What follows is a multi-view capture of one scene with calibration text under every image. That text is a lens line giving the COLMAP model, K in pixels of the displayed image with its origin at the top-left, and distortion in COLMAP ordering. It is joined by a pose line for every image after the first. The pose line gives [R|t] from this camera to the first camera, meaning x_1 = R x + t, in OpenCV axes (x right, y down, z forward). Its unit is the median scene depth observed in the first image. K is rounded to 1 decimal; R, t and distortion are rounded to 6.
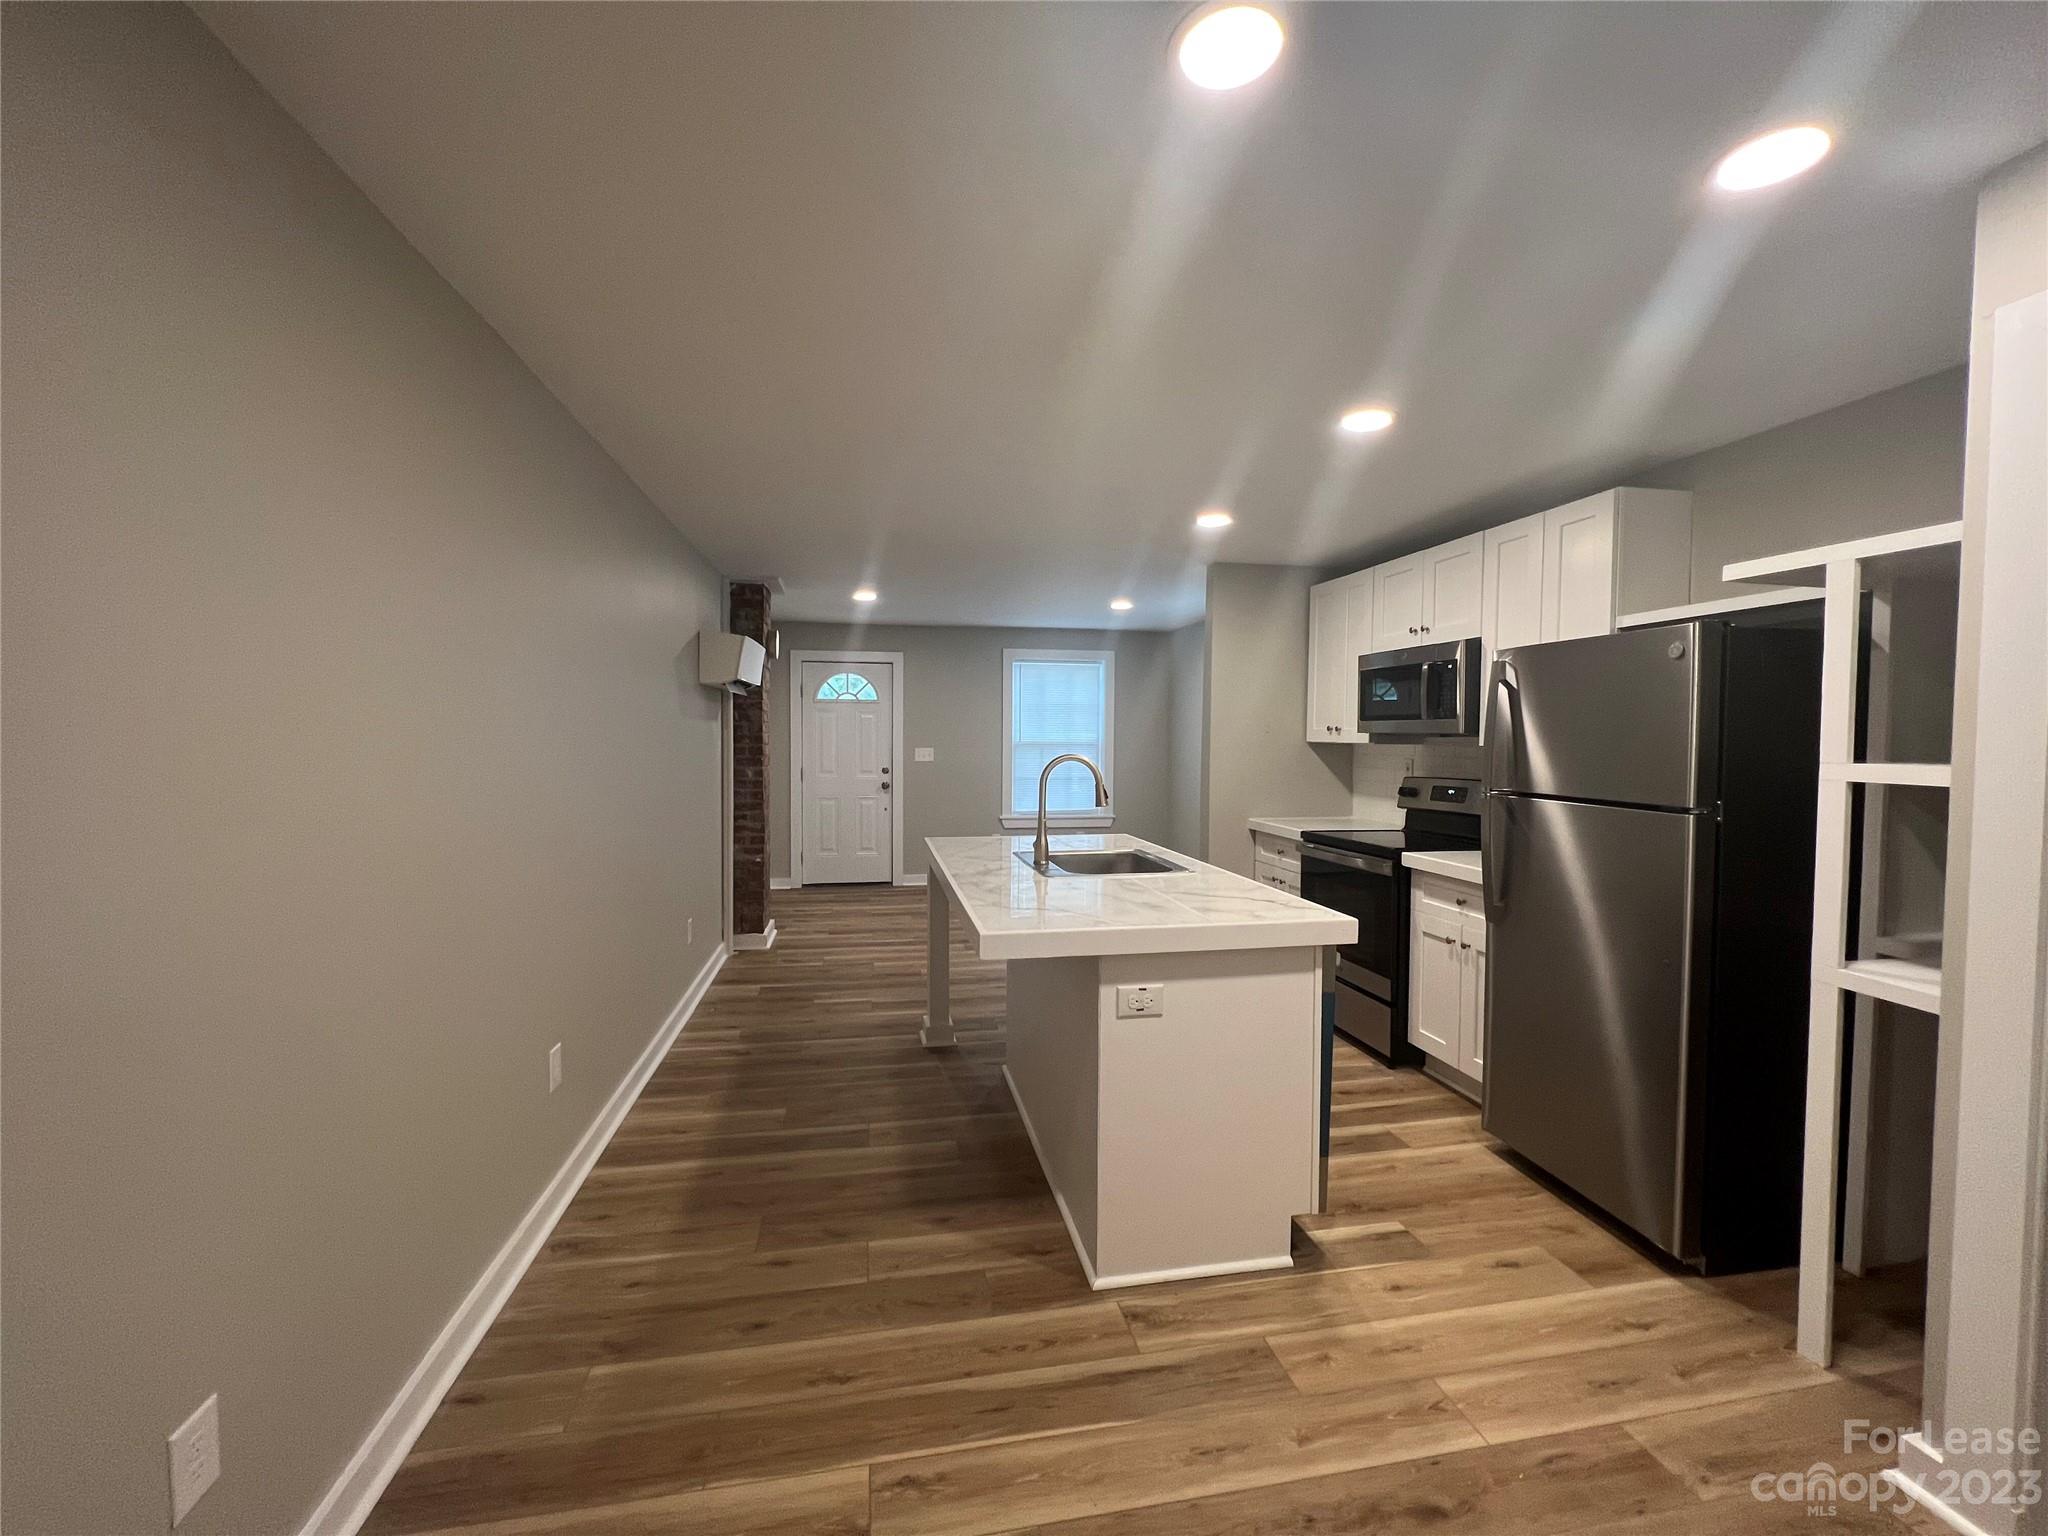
lens RADIAL K [[815.6, 0, 1016.0], [0, 815.6, 765.1], [0, 0, 1]] dist [-0.002300, 0.000336]
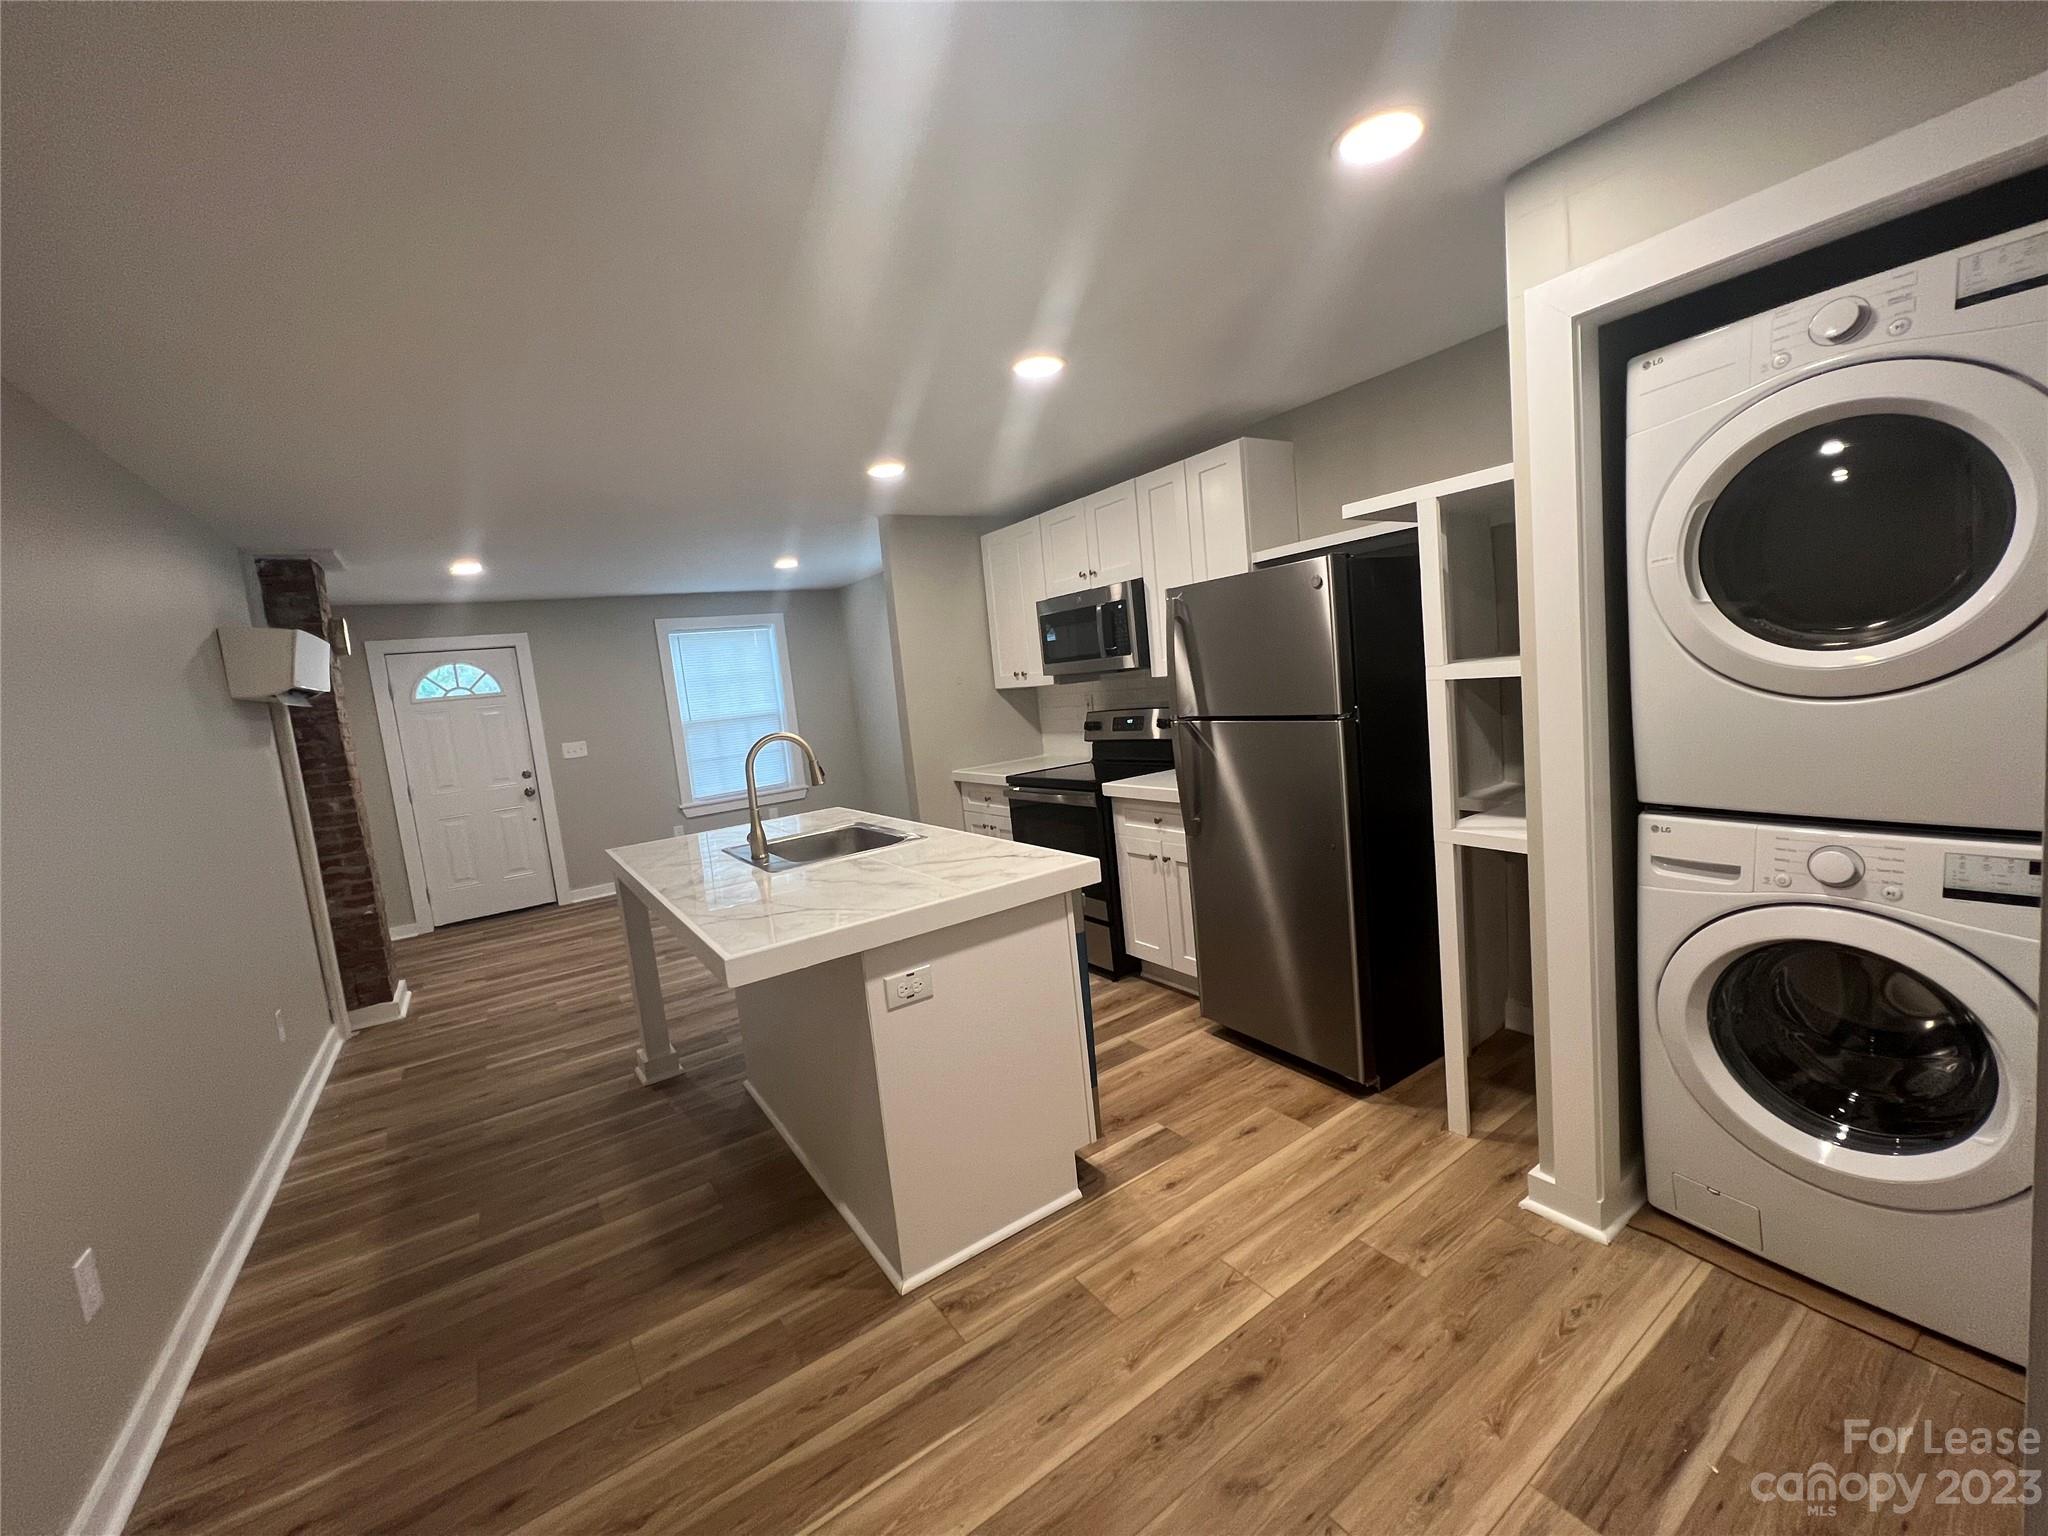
lens RADIAL K [[815.6, 0, 1014.5], [0, 815.6, 763.7], [0, 0, 1]] dist [-0.002300, 0.000336]
pose [[0.914684, -0.141678, 0.378525, -0.043161], [0.122265, 0.989662, 0.074975, -0.016650], [-0.385234, -0.022299, 0.922549, 0.068250]]
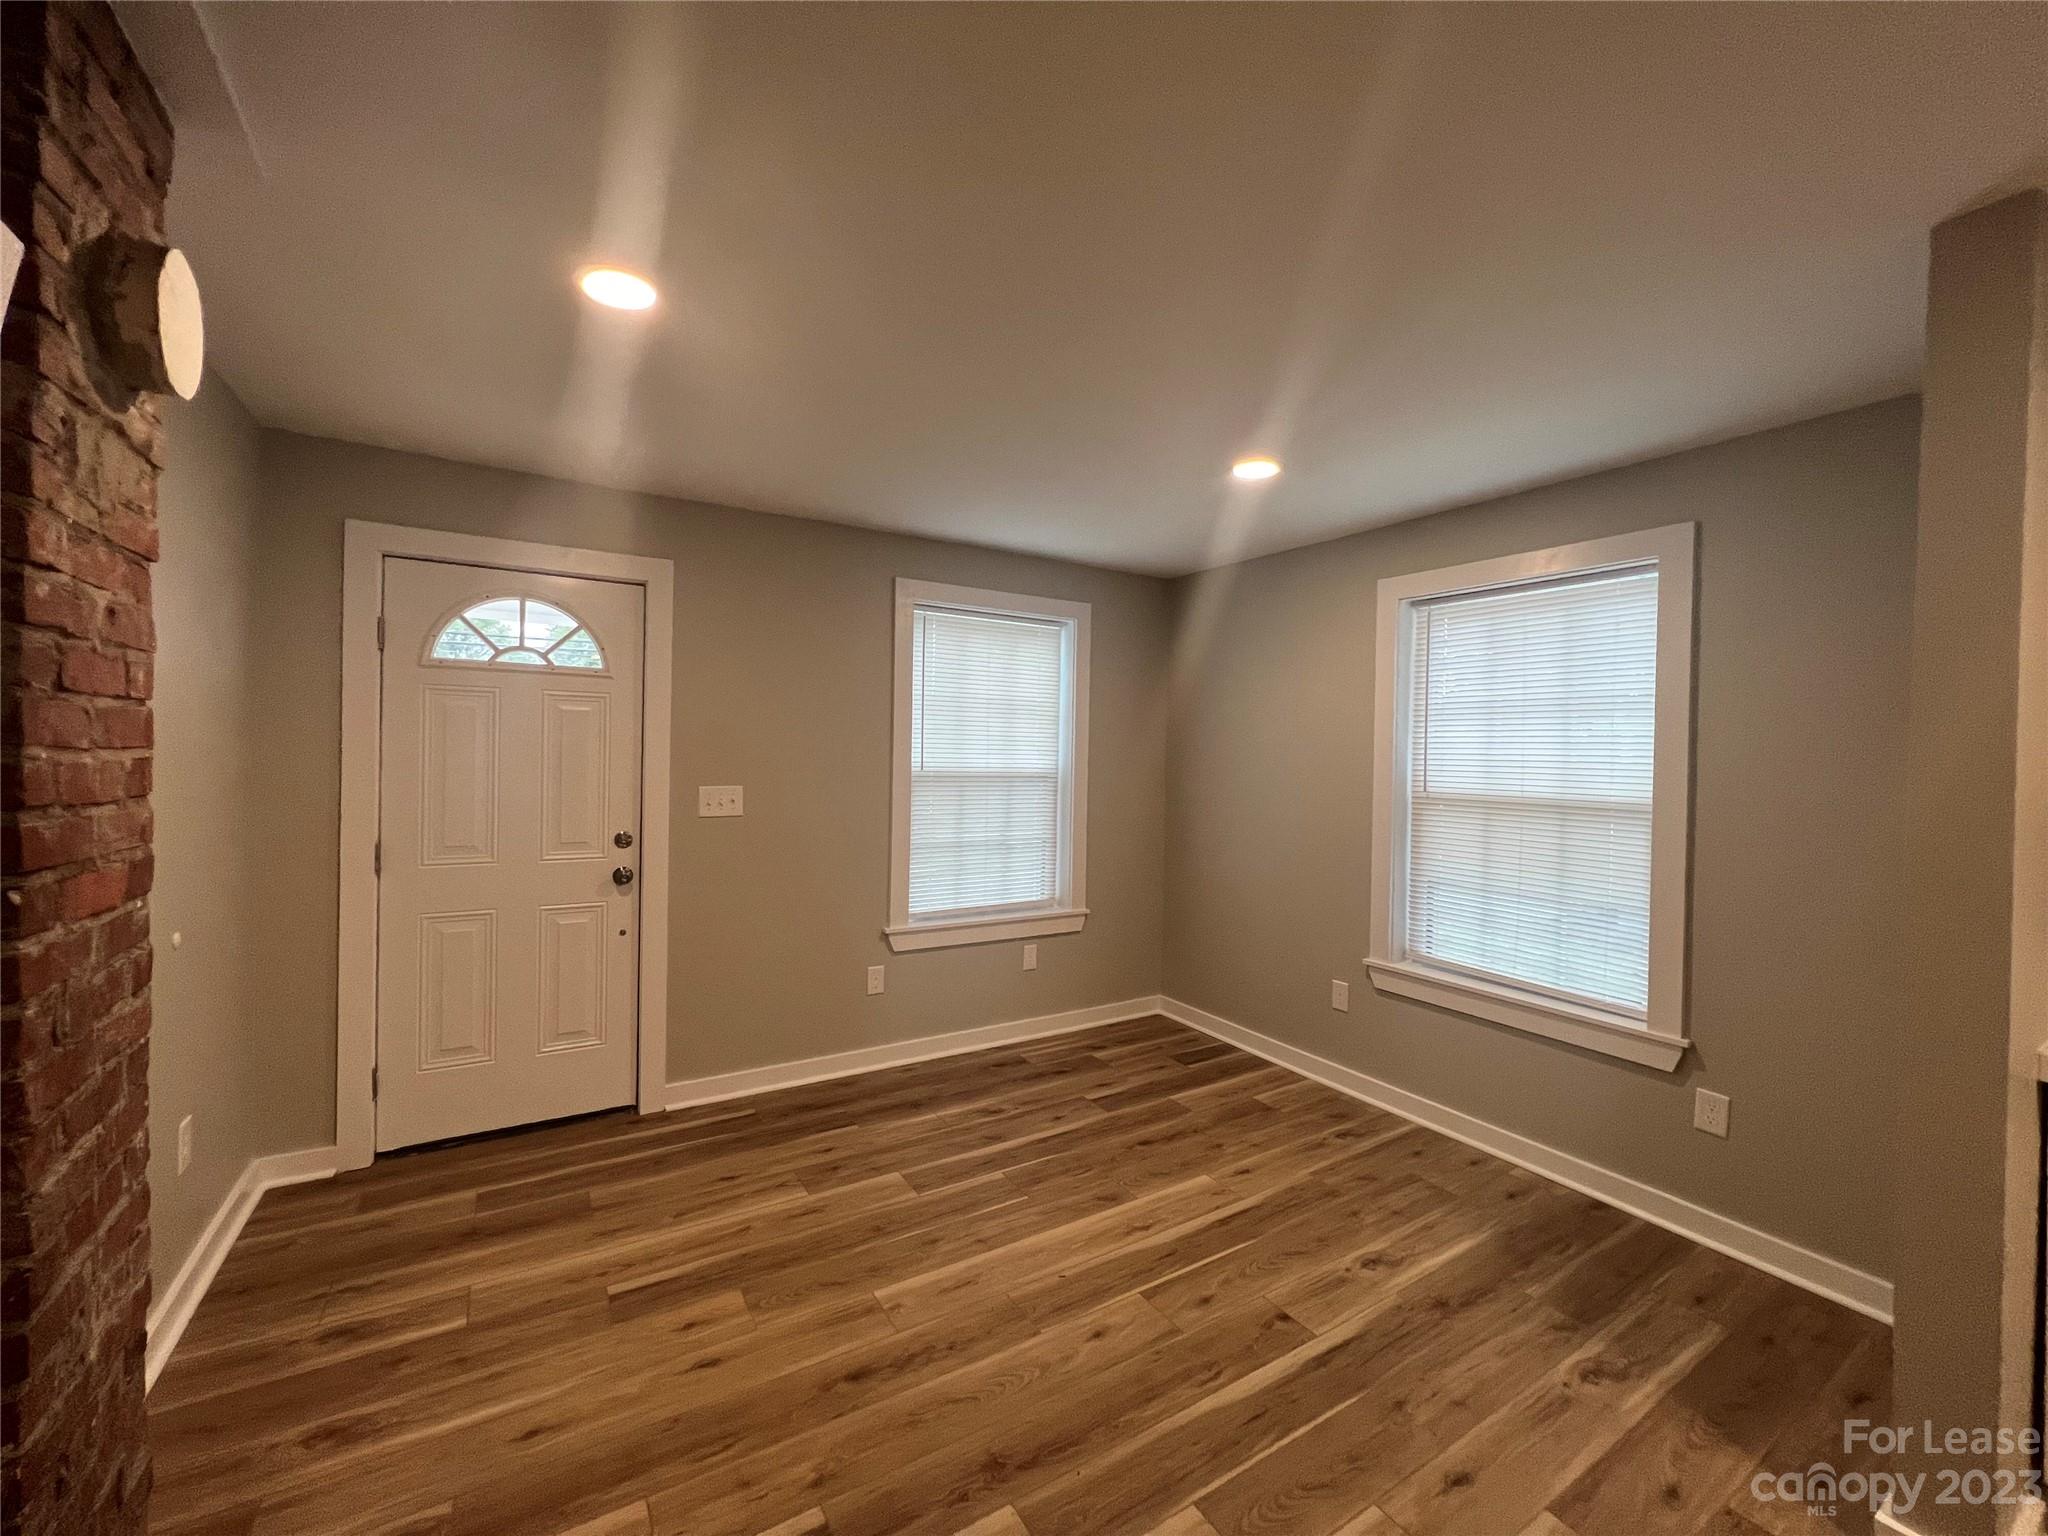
lens RADIAL K [[815.6, 0, 1018.8], [0, 815.6, 764.8], [0, 0, 1]] dist [-0.002300, 0.000336]
pose [[0.930669, 0.008979, 0.365752, -0.343612], [-0.001075, 0.999762, -0.021807, -0.063473], [-0.365860, 0.019902, 0.930457, 1.474507]]
